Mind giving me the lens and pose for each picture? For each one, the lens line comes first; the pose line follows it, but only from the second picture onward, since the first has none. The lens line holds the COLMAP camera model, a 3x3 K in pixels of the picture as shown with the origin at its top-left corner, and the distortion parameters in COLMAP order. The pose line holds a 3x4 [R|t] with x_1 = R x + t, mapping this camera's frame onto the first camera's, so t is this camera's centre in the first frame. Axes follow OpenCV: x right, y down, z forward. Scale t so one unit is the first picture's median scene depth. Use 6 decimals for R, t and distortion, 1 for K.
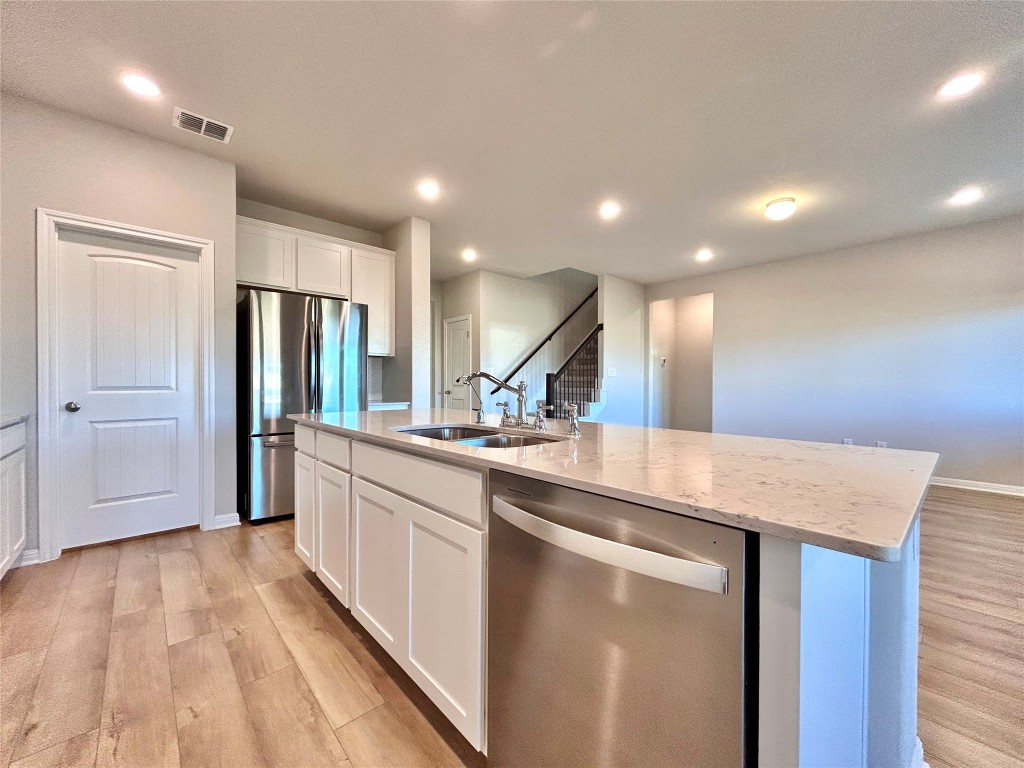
lens RADIAL K [[410.1, 0, 511.0], [0, 410.1, 379.7], [0, 0, 1]] dist [0.000178, -0.000103]
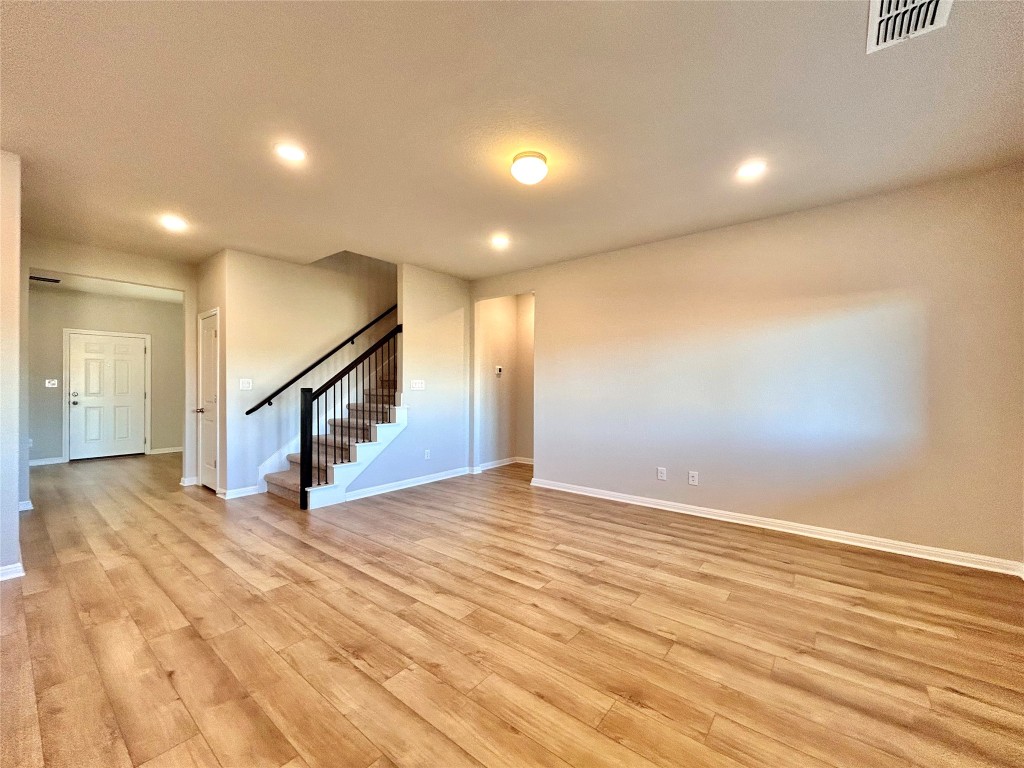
lens RADIAL K [[414.9, 0, 515.9], [0, 414.9, 382.4], [0, 0, 1]] dist [-0.000238, -0.000470]
pose [[0.985662, -0.000740, 0.168729, 0.307240], [0.001948, 0.999974, -0.006994, -0.017197], [-0.168719, 0.007223, 0.985638, 0.165711]]
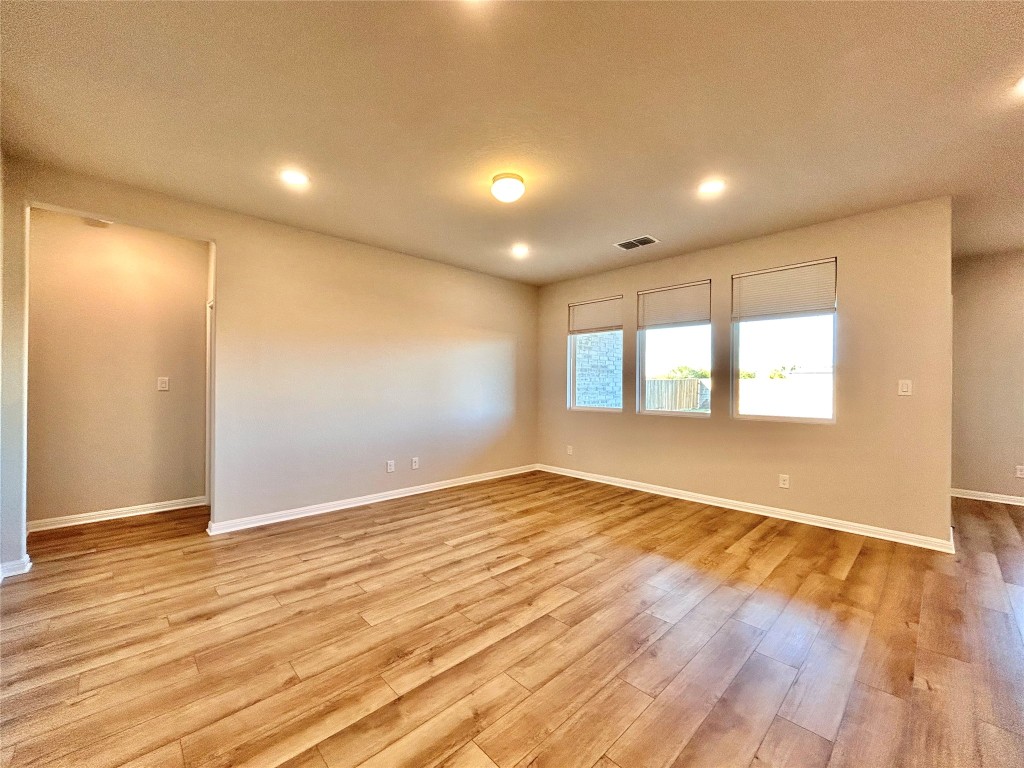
lens RADIAL K [[418.1, 0, 502.4], [0, 418.1, 383.8], [0, 0, 1]] dist [-0.001978, -0.000060]
pose [[-0.023991, -0.003449, 0.999706, -0.077838], [-0.005942, 0.999977, 0.003307, -0.022870], [-0.999695, -0.005860, -0.024011, 0.601528]]
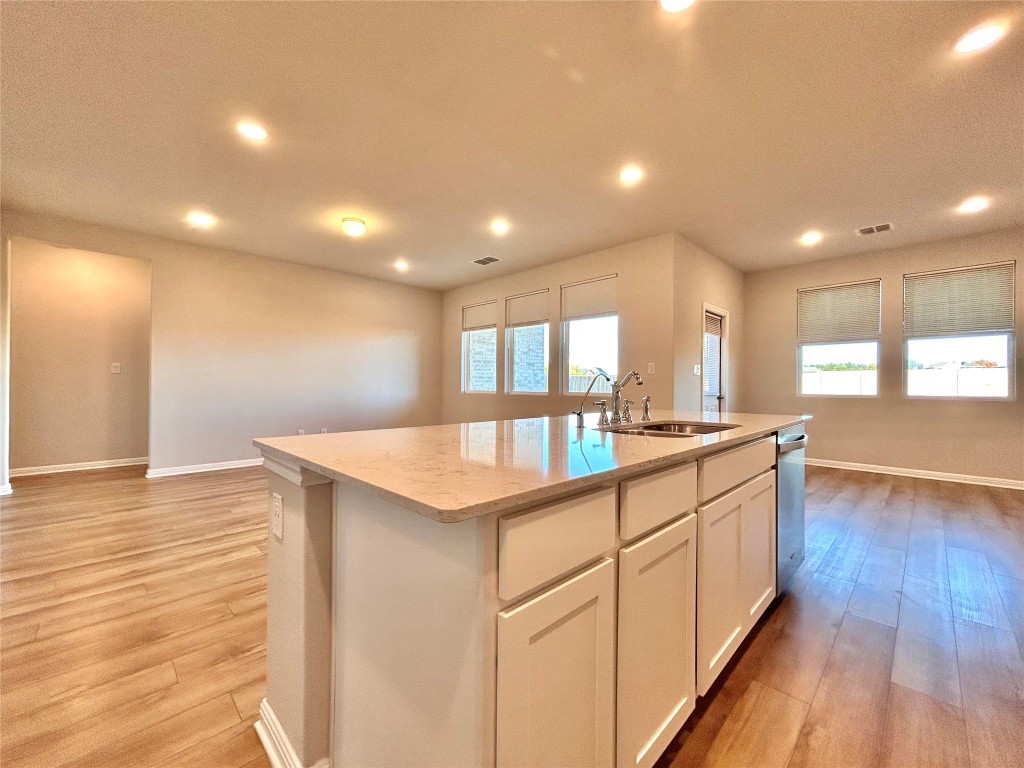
lens RADIAL K [[420.1, 0, 512.0], [0, 420.1, 384.0], [0, 0, 1]] dist [-0.010106, 0.000285]
pose [[-0.056712, -0.002884, 0.998386, -0.292938], [-0.004139, 0.999988, 0.002653, 0.007894], [-0.998382, -0.003982, -0.056723, 0.369953]]
